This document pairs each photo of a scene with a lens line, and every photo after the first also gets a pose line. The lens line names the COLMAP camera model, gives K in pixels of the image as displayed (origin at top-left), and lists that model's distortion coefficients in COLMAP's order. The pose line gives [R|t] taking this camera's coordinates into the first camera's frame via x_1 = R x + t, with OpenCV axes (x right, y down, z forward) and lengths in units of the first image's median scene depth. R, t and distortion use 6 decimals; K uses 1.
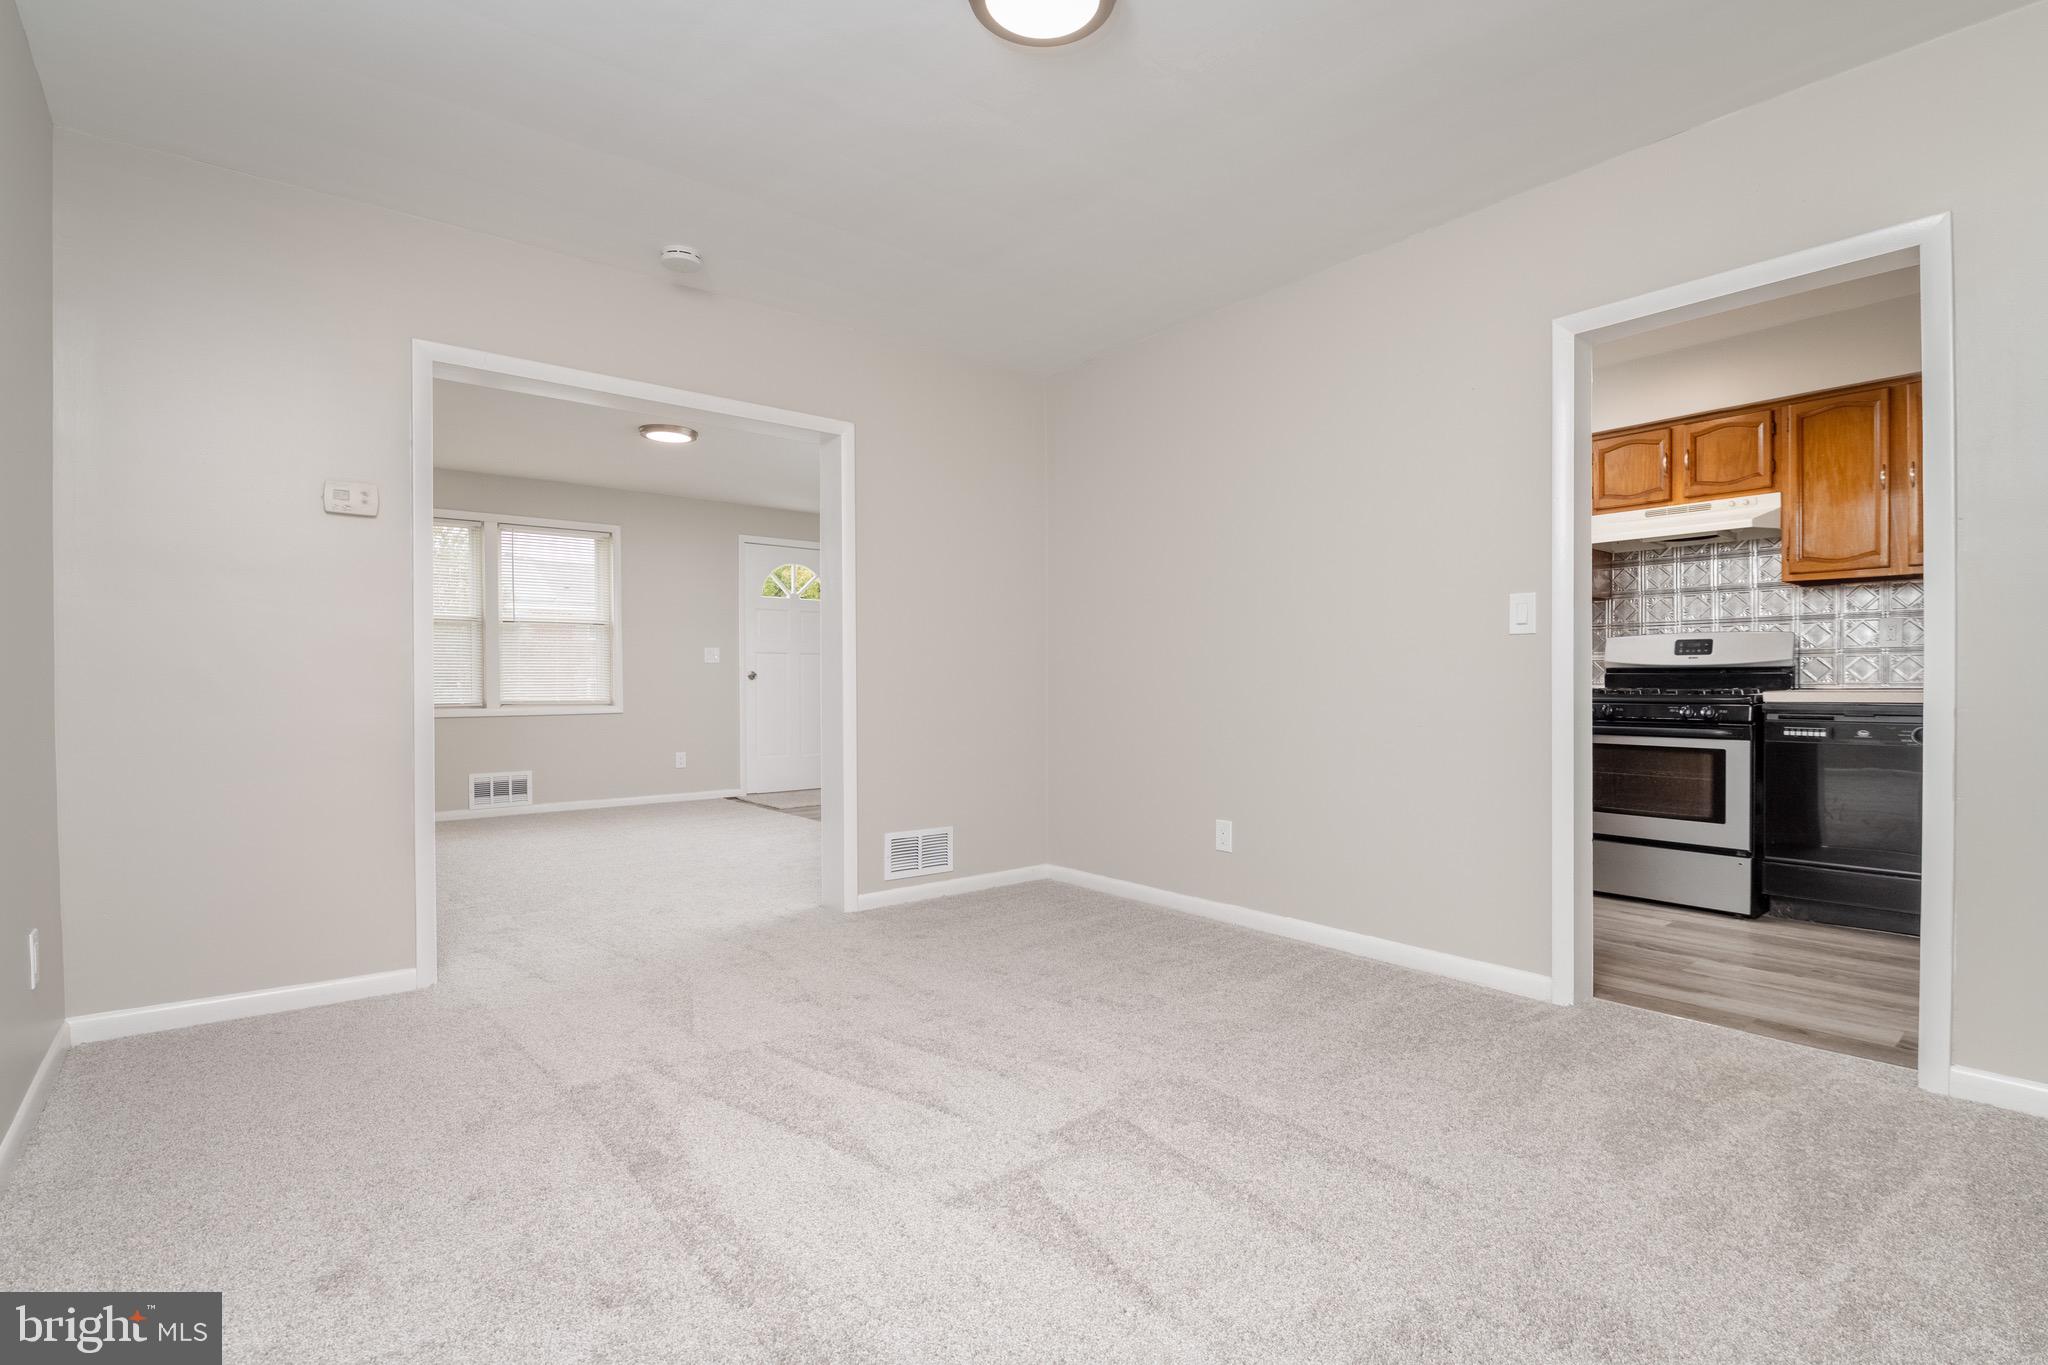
lens RADIAL K [[967.4, 0, 1033.3], [0, 967.4, 686.0], [0, 0, 1]] dist [0.020531, -0.019434]
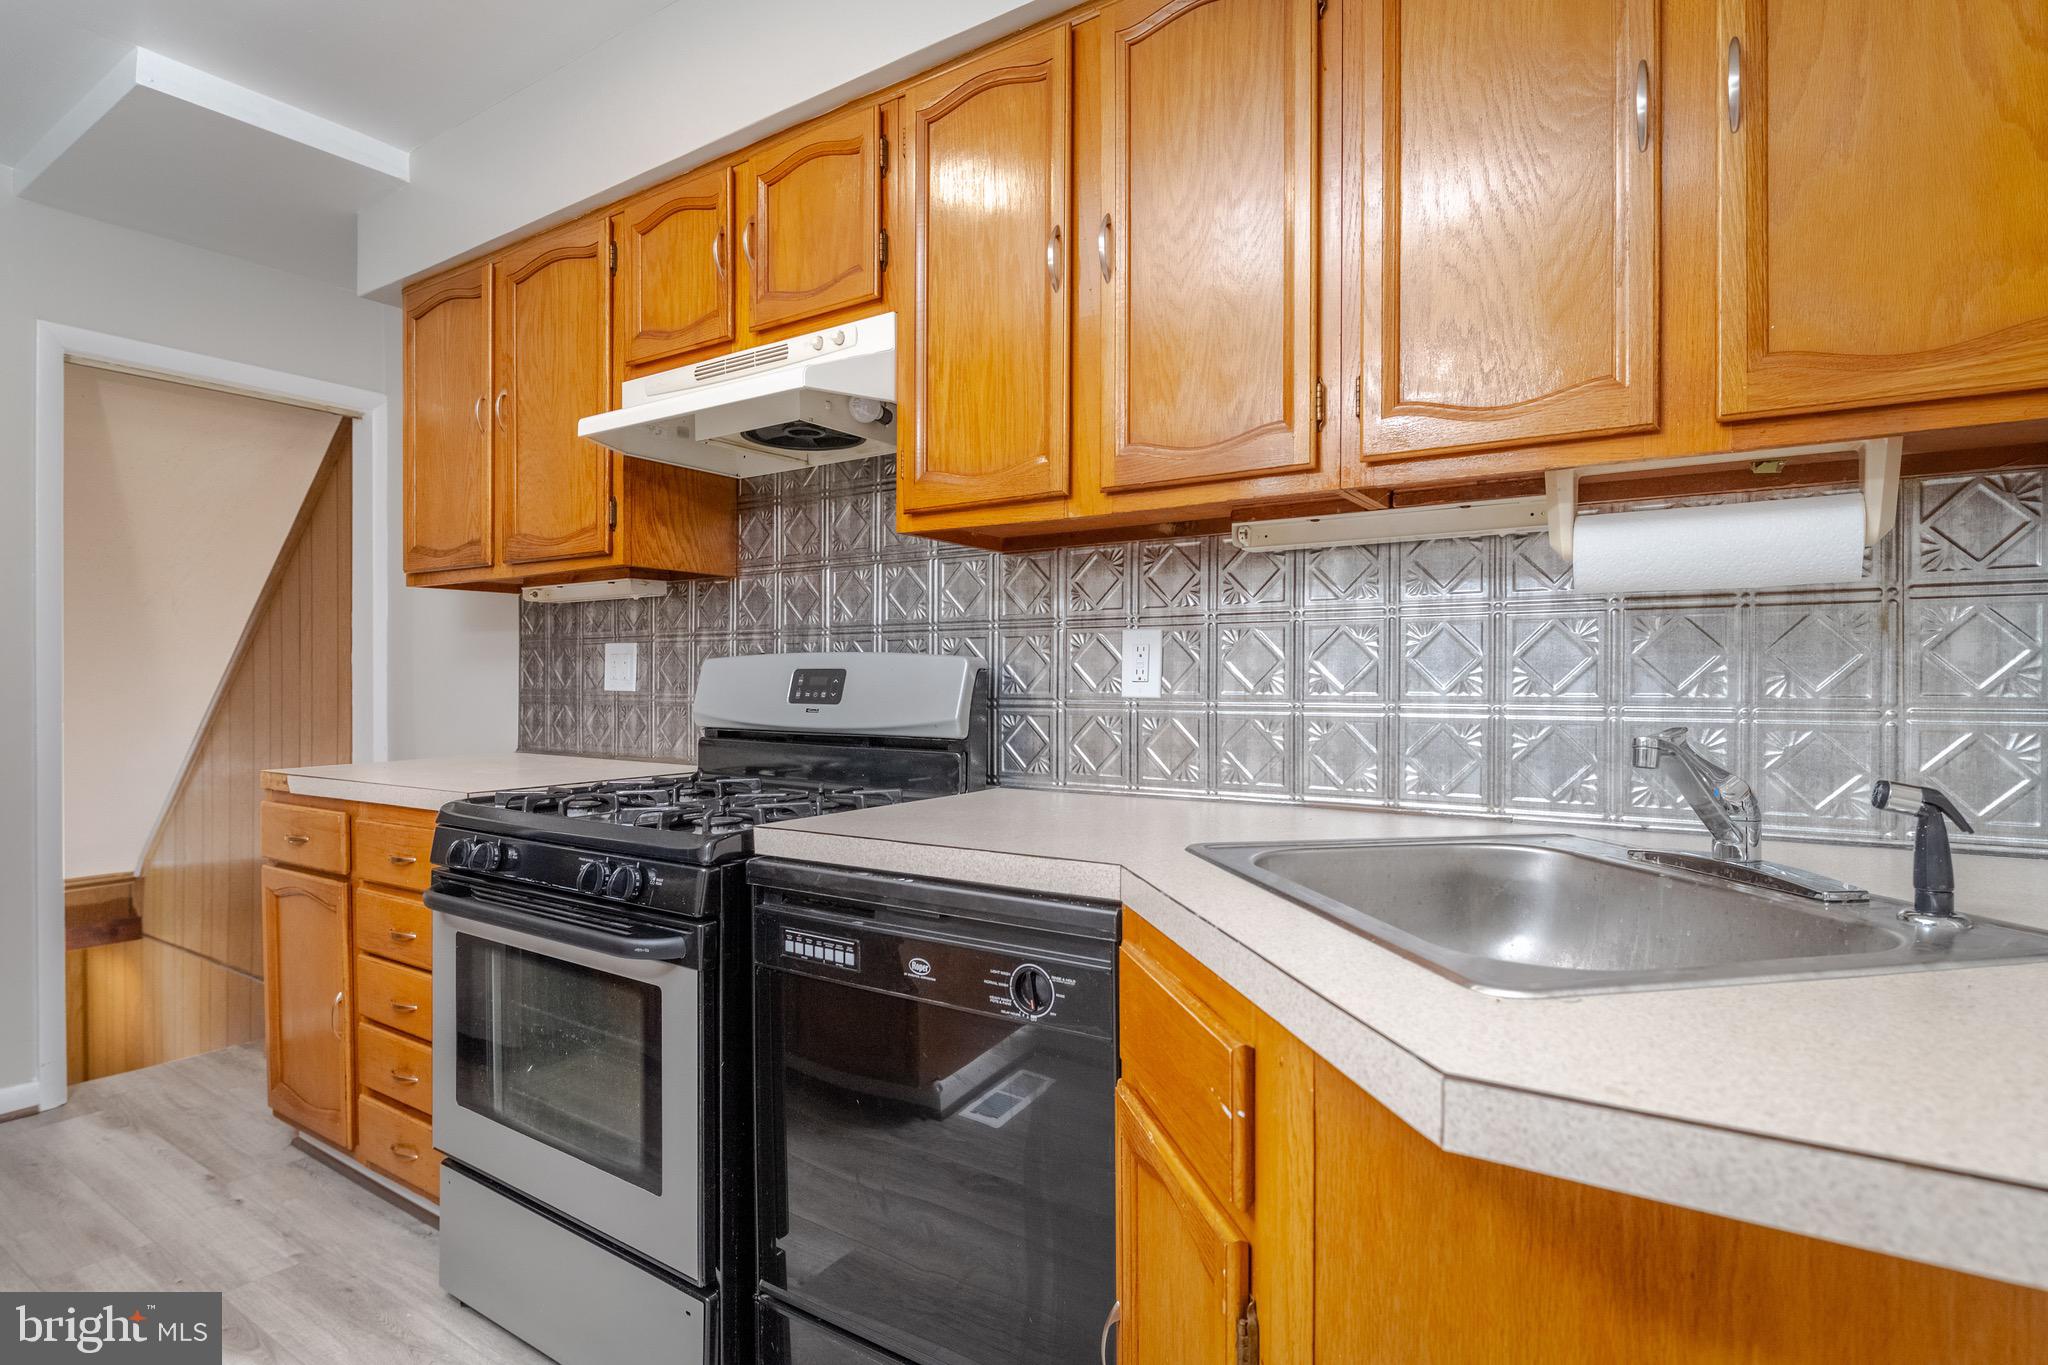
lens RADIAL K [[1037.3, 0, 1024.0], [0, 1037.3, 682.5], [0, 0, 1]] dist [-0.002371, -0.002506]
pose [[0.963569, 0.007655, 0.267351, 0.685830], [-0.005750, 0.999952, -0.007906, -0.041161], [-0.267398, 0.006081, 0.963567, 0.556124]]
